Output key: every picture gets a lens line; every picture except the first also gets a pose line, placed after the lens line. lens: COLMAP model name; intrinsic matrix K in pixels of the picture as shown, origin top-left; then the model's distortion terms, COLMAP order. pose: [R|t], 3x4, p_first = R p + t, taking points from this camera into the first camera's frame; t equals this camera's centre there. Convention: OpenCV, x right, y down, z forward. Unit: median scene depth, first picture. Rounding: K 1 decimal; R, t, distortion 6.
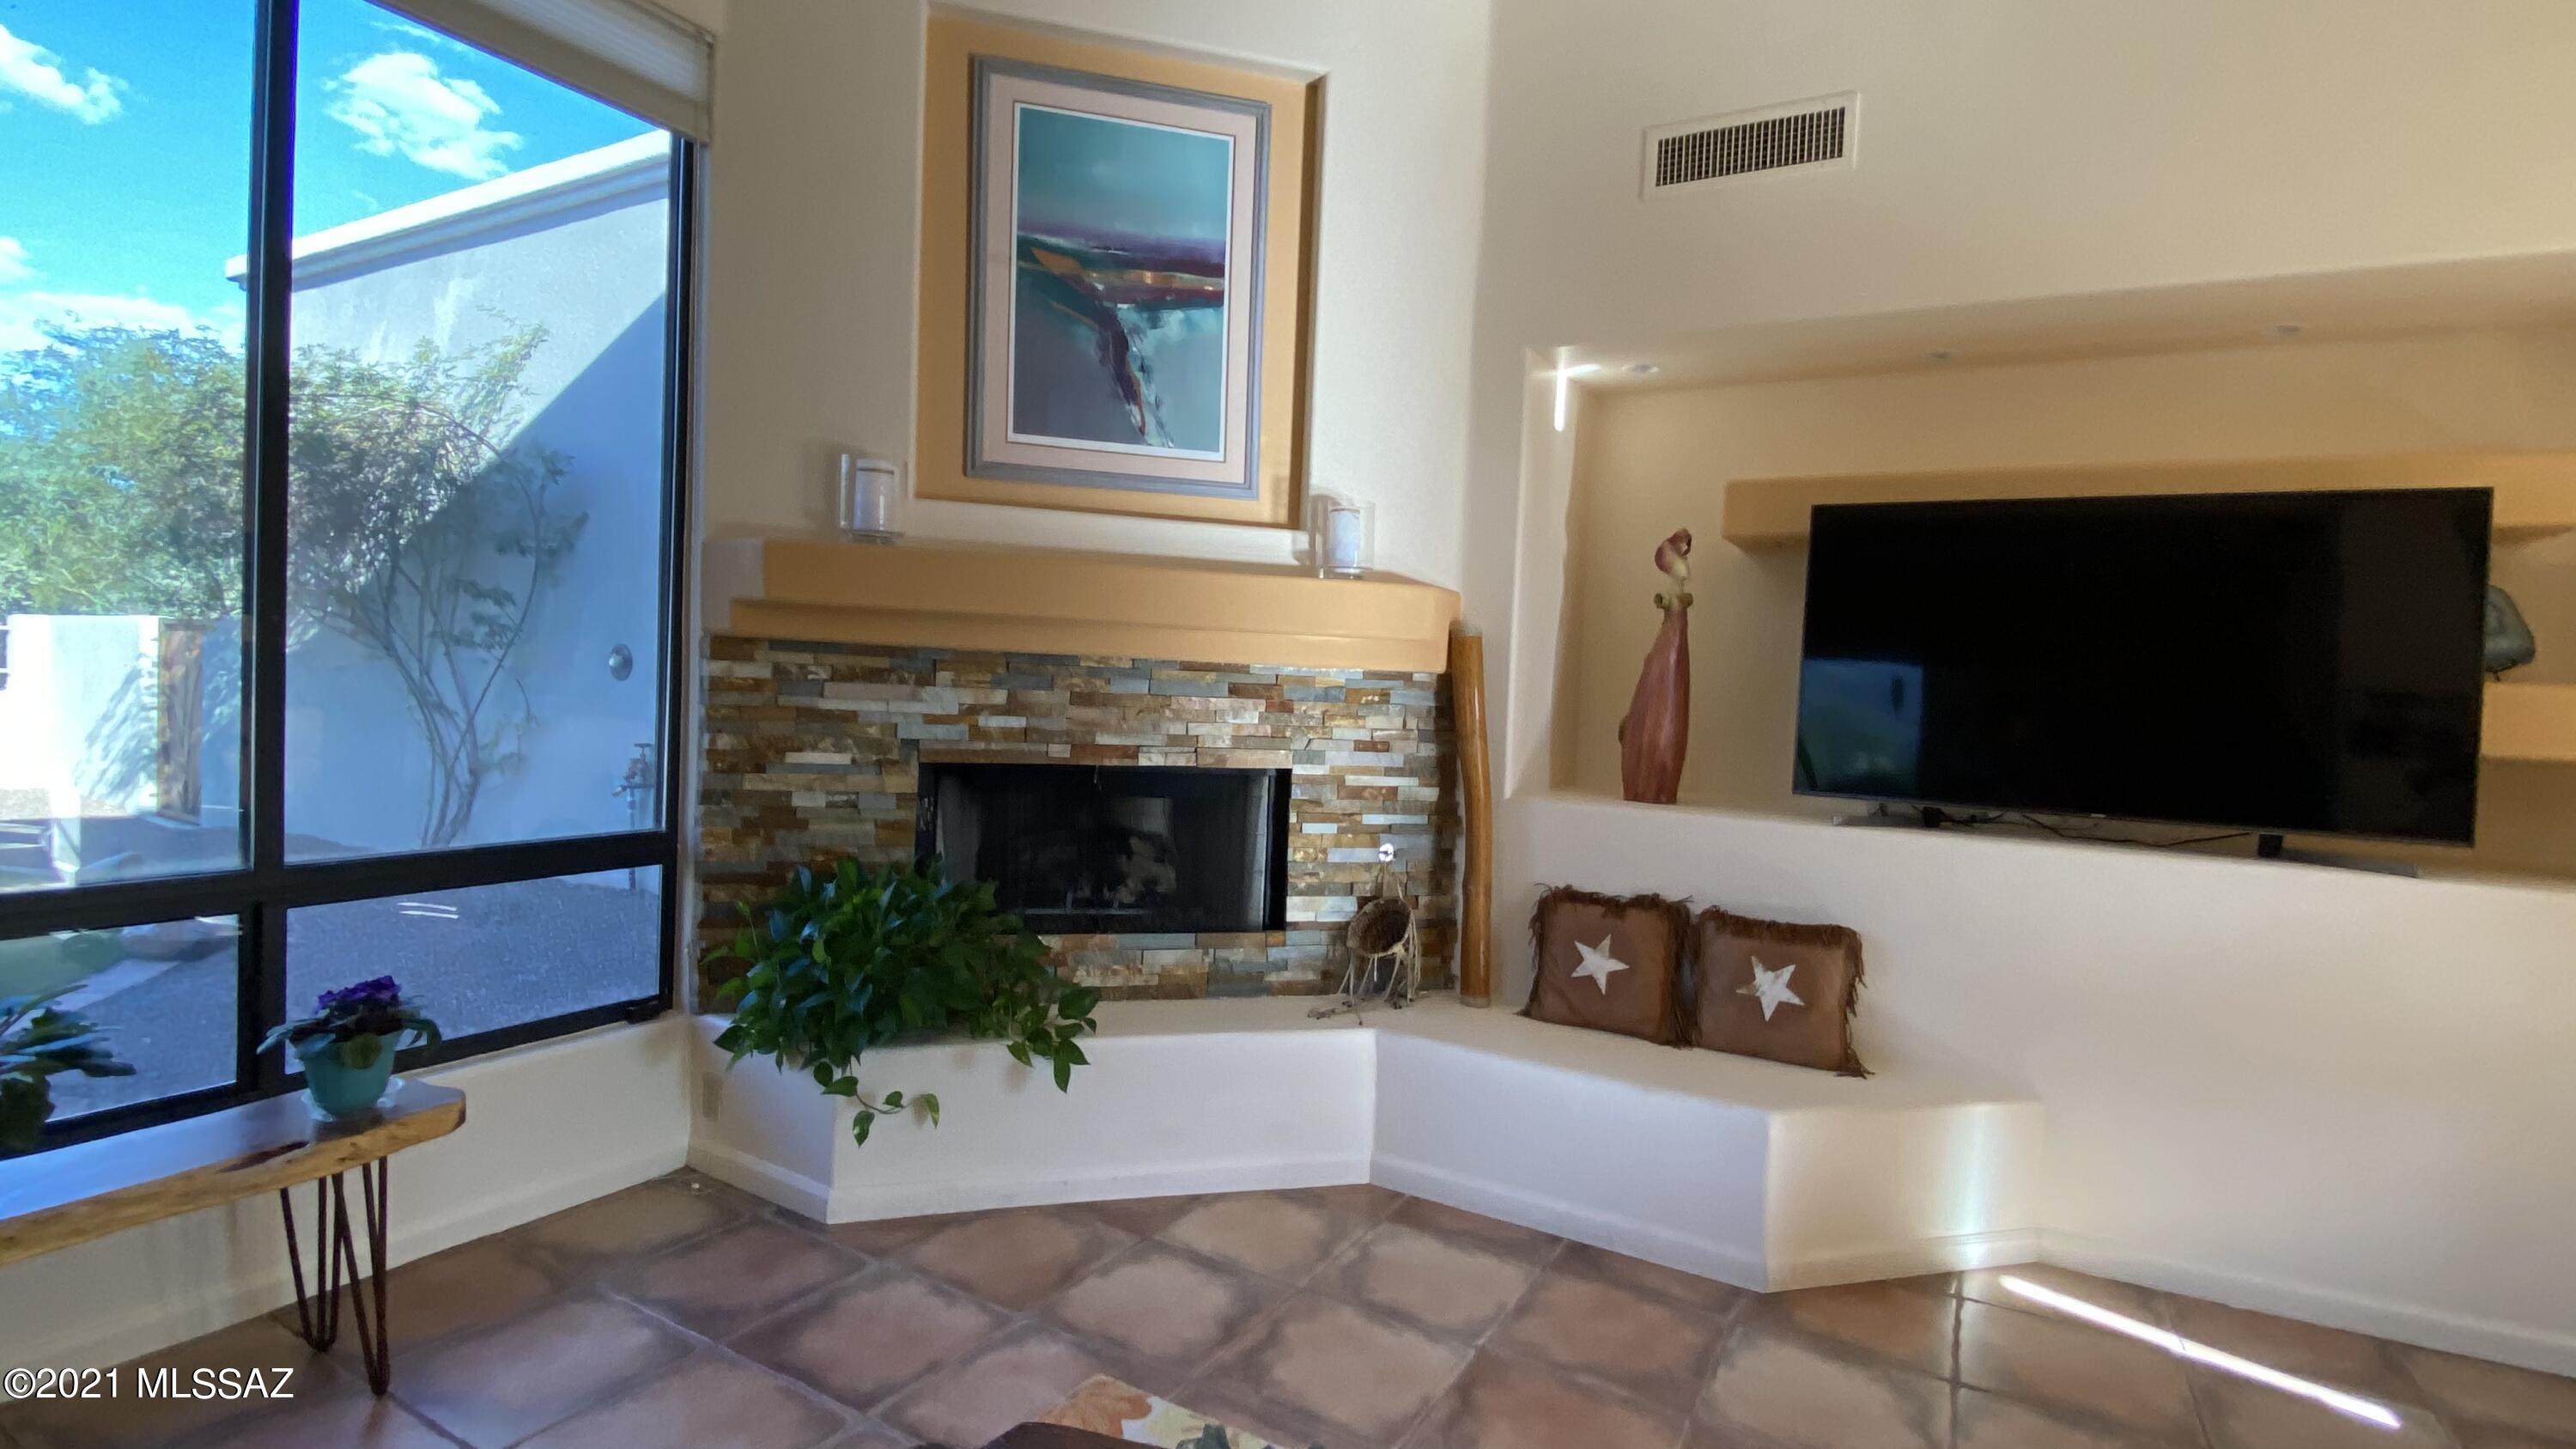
lens RADIAL K [[1191.6, 0, 1288.0], [0, 1191.6, 724.5], [0, 0, 1]] dist [0.056499, -0.057302]
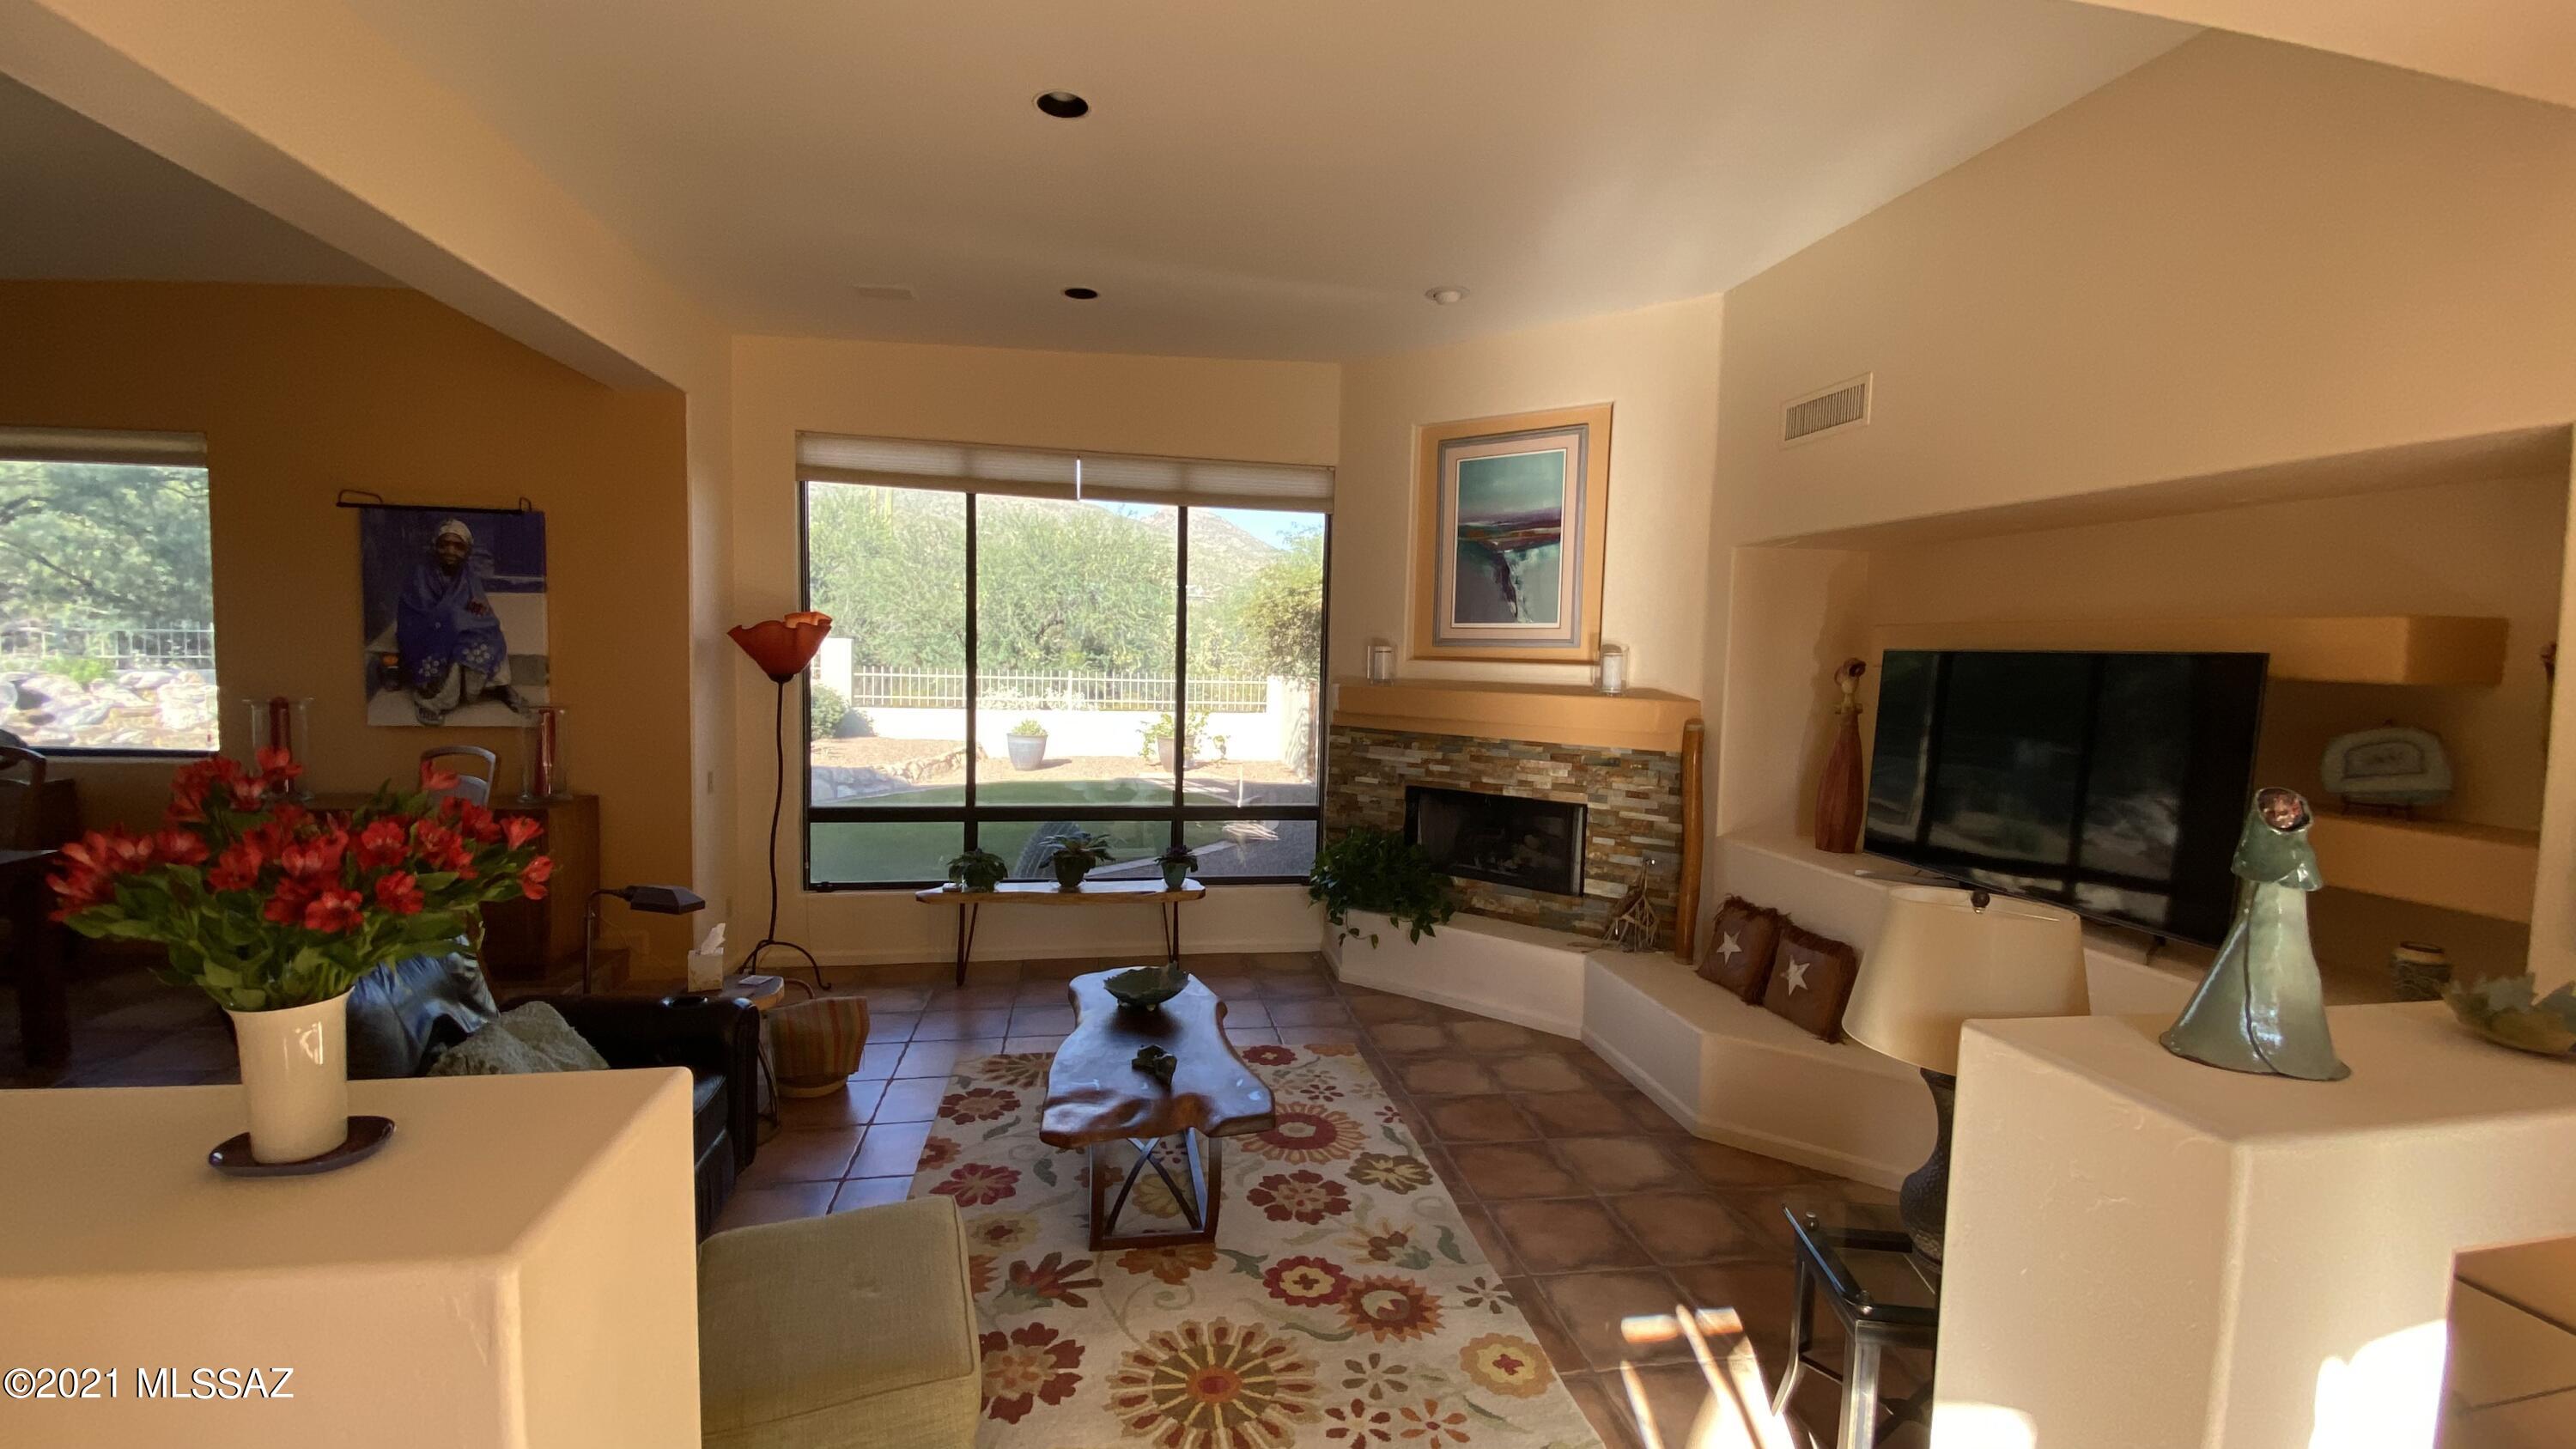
lens RADIAL K [[1066.8, 0, 1290.2], [0, 1066.8, 719.7], [0, 0, 1]] dist [0.021091, -0.025018]
pose [[0.645125, 0.027116, -0.763595, 0.940063], [-0.031242, 0.999470, 0.009098, -0.089288], [0.763438, 0.017987, 0.645631, -0.342295]]
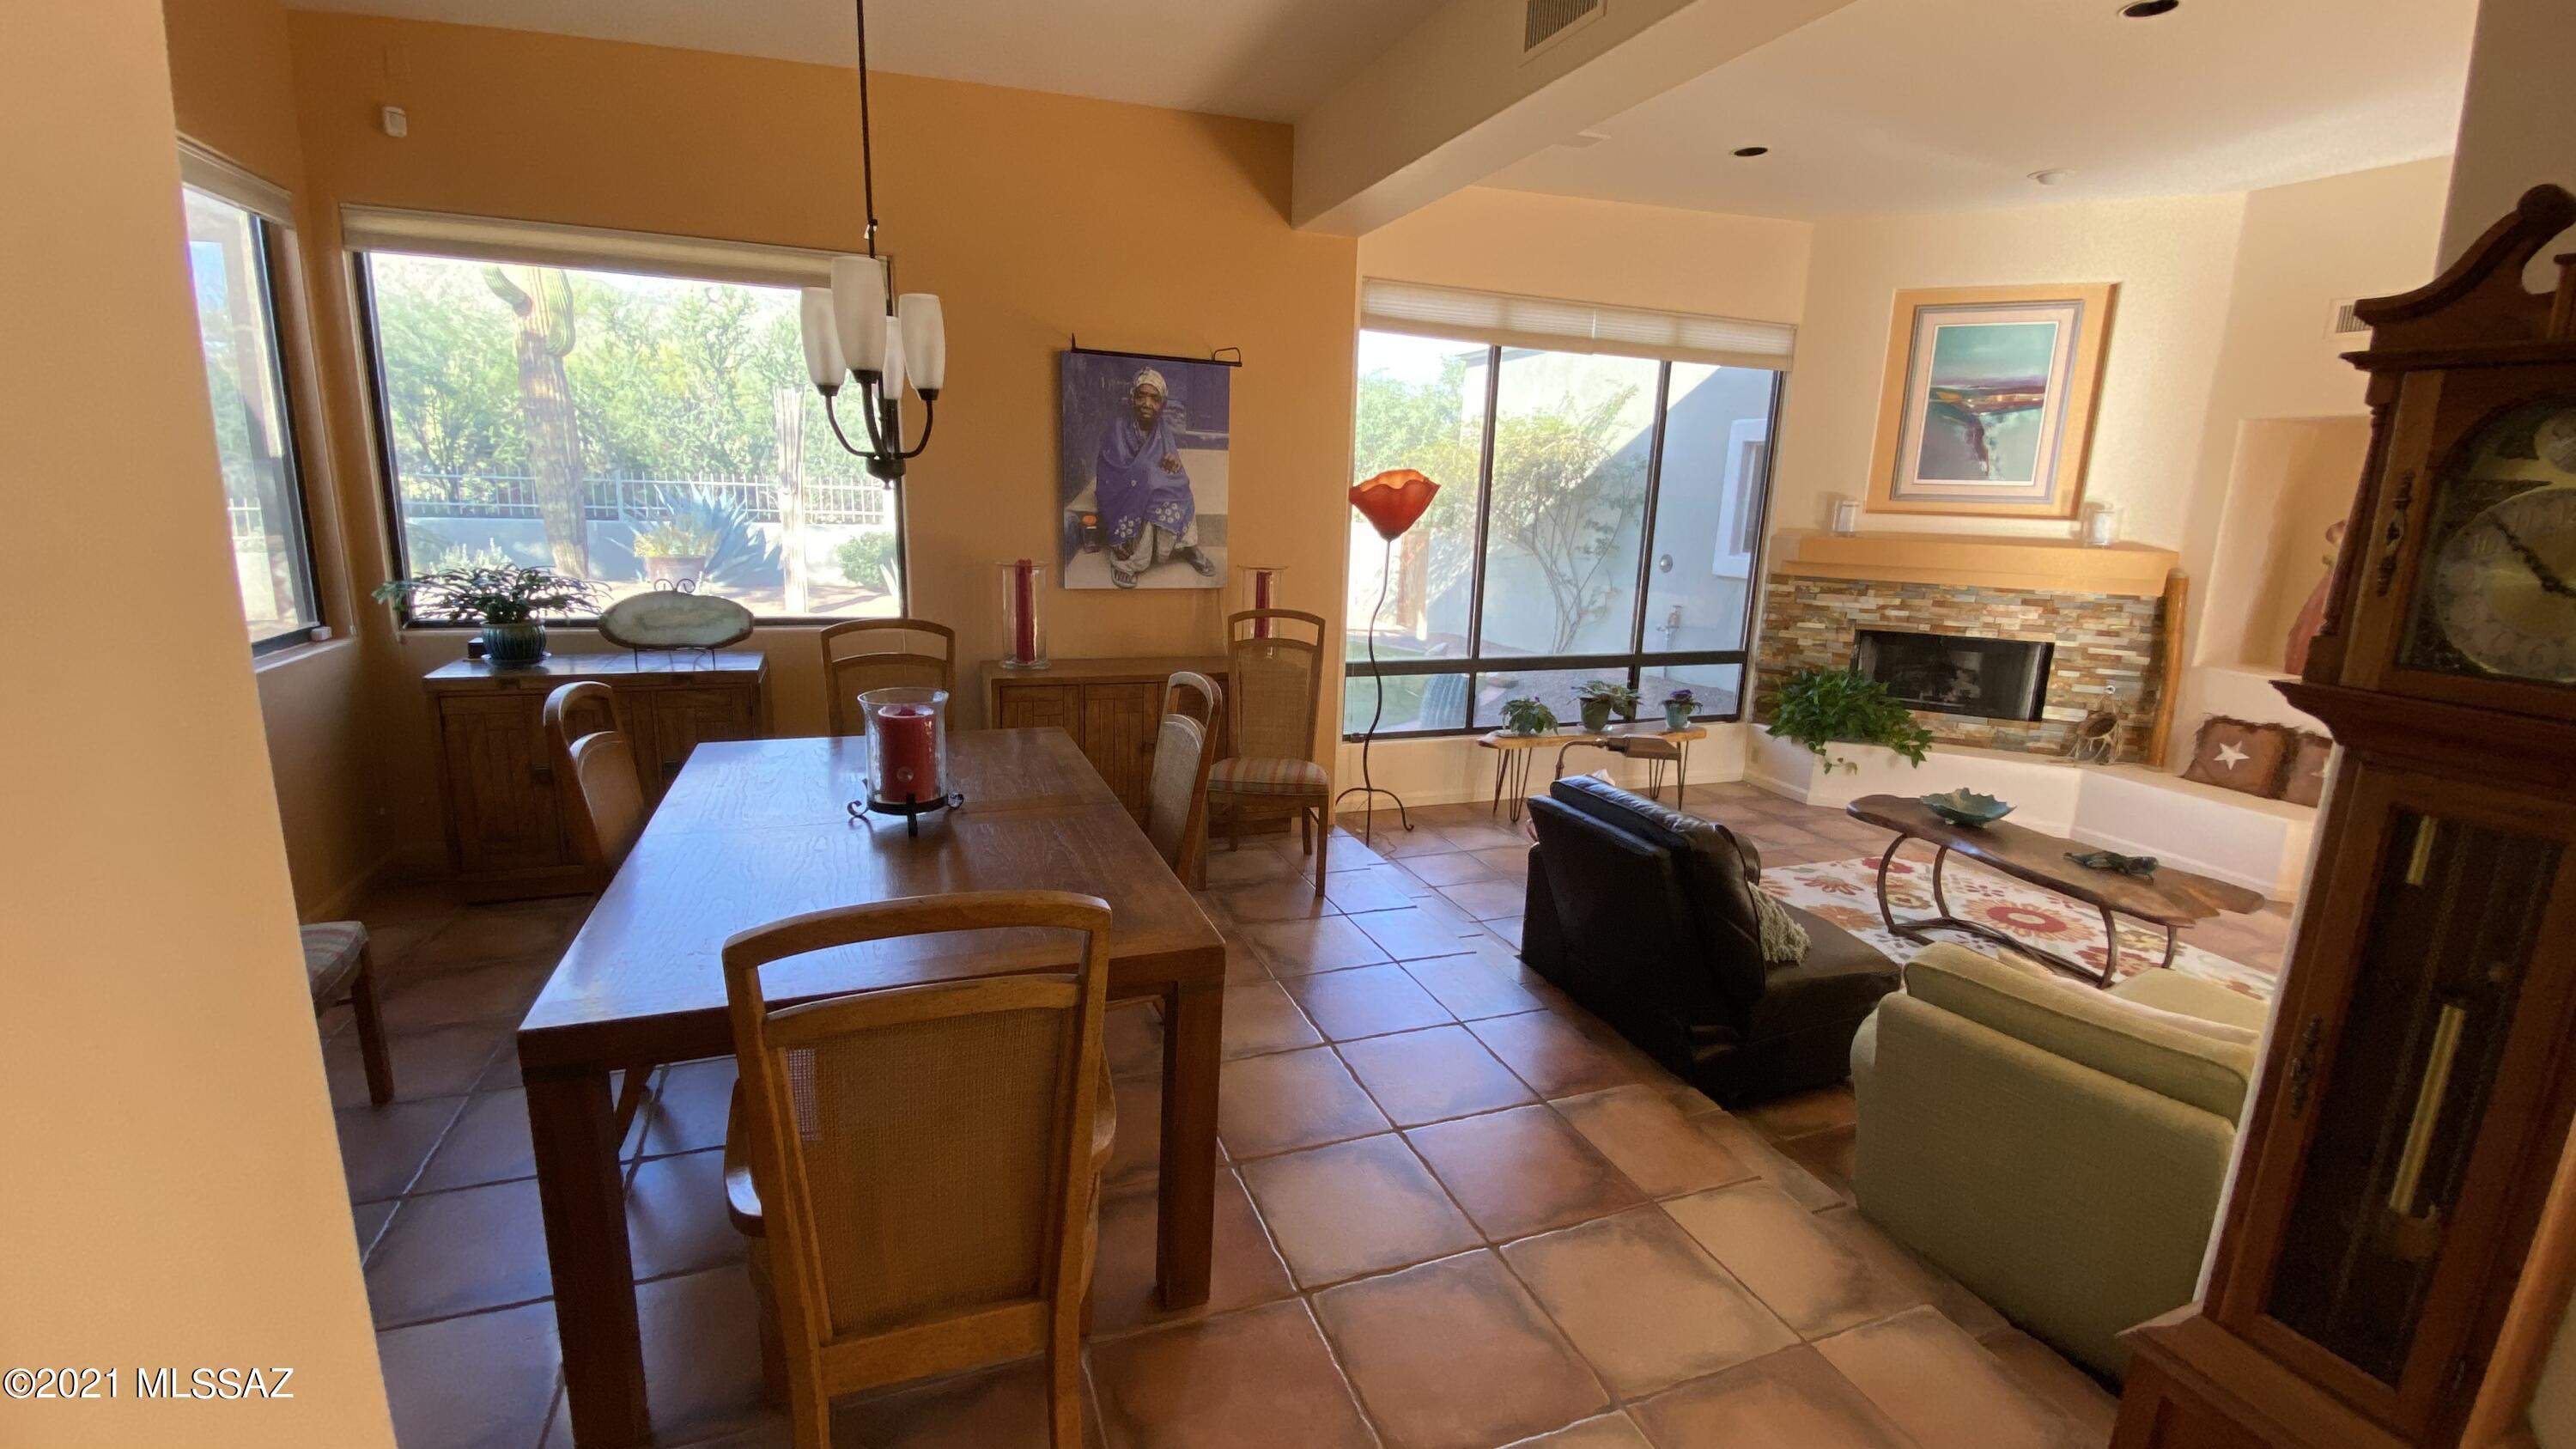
lens RADIAL K [[1066.8, 0, 1290.2], [0, 1066.8, 719.7], [0, 0, 1]] dist [0.021091, -0.025018]
pose [[0.772428, 0.112788, -0.625007, 0.155363], [-0.023174, 0.988454, 0.149736, -0.076664], [0.634679, -0.101177, 0.766124, -1.245966]]
